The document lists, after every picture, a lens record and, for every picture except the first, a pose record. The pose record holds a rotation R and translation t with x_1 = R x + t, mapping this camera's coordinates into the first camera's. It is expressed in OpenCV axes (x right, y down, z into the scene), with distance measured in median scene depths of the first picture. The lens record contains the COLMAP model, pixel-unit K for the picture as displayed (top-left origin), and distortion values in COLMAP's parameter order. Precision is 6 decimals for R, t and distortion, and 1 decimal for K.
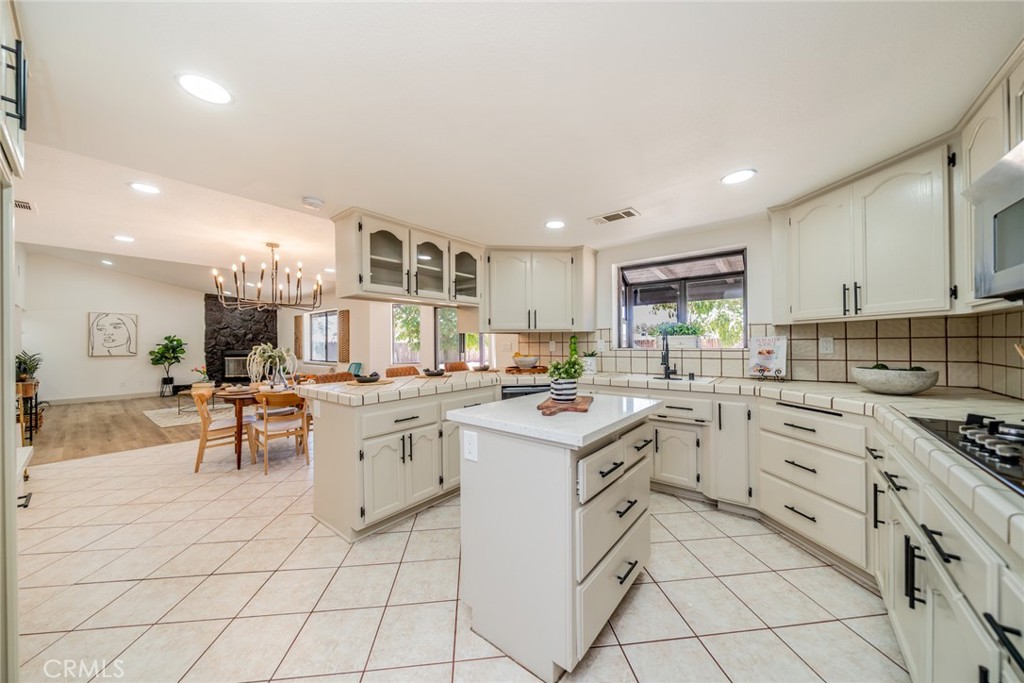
lens RADIAL K [[353.2, 0, 508.6], [0, 353.2, 341.7], [0, 0, 1]] dist [-0.002115, -0.000124]
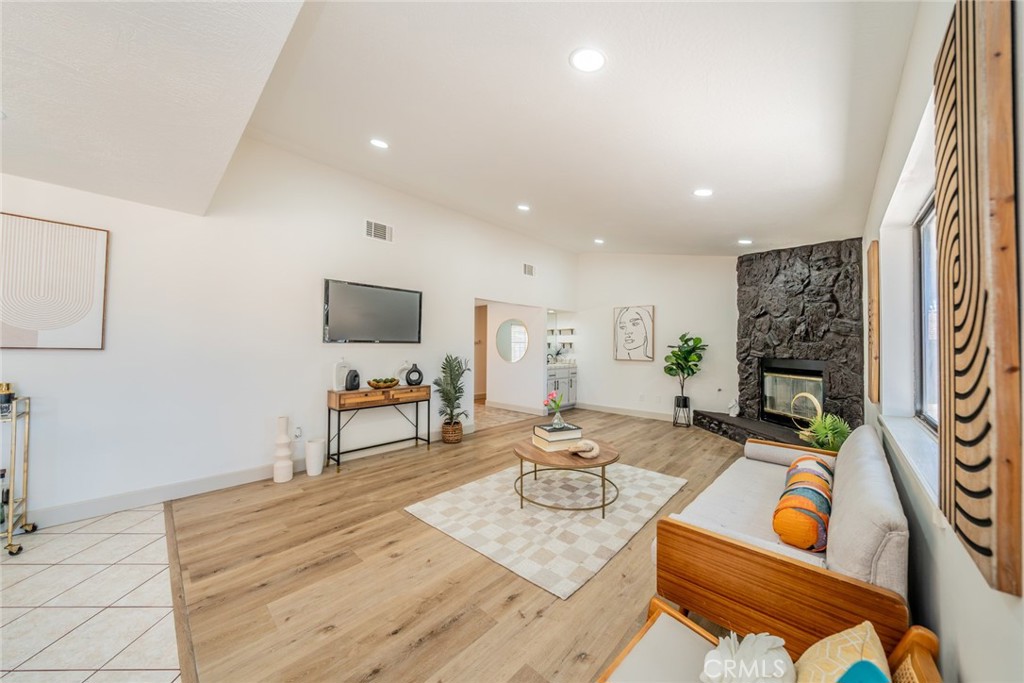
lens RADIAL K [[353.2, 0, 501.0], [0, 353.2, 342.9], [0, 0, 1]] dist [-0.002115, -0.000124]
pose [[-0.101210, -0.006320, -0.994845, -0.279249], [-0.003948, 0.999974, -0.005951, 0.007024], [0.994857, 0.003326, -0.101233, 0.727680]]
